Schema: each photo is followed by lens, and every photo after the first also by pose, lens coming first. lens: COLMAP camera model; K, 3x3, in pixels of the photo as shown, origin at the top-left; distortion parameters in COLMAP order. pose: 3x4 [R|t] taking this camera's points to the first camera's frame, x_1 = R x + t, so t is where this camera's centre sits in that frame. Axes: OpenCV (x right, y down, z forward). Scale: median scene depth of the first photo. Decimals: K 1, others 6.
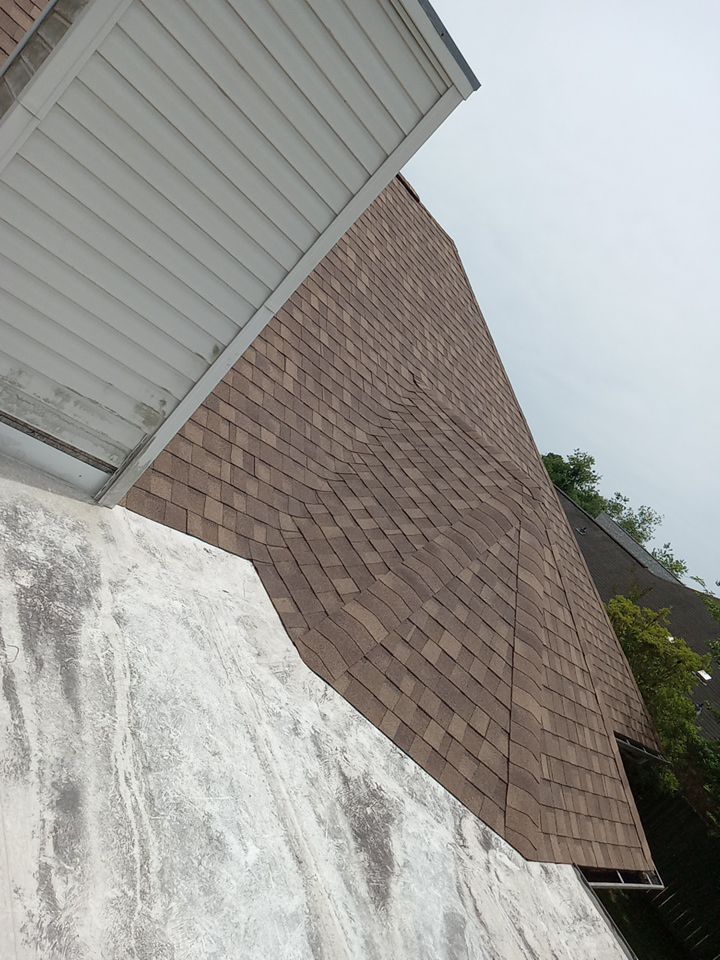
lens RADIAL K [[701.8, 0, 356.8], [0, 701.8, 481.5], [0, 0, 1]] dist [-0.013109, -0.002304]
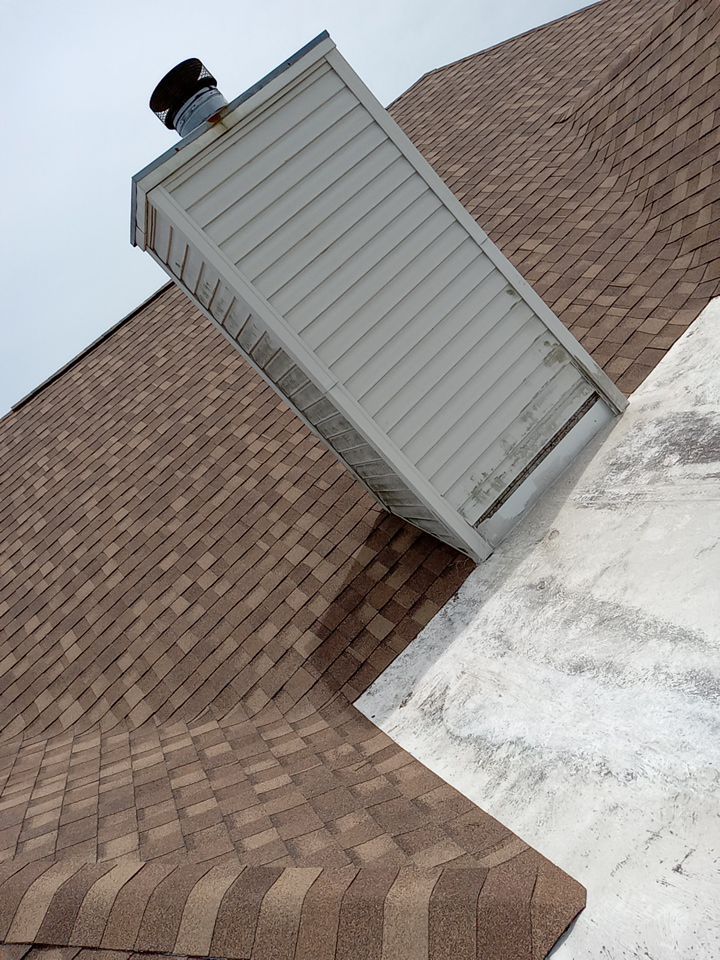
lens RADIAL K [[701.8, 0, 356.8], [0, 701.8, 481.5], [0, 0, 1]] dist [-0.013109, -0.002304]
pose [[0.085024, -0.919456, -0.383890, -0.042599], [0.923272, 0.217563, -0.316599, 0.012541], [0.374620, -0.327517, 0.867406, -0.161299]]
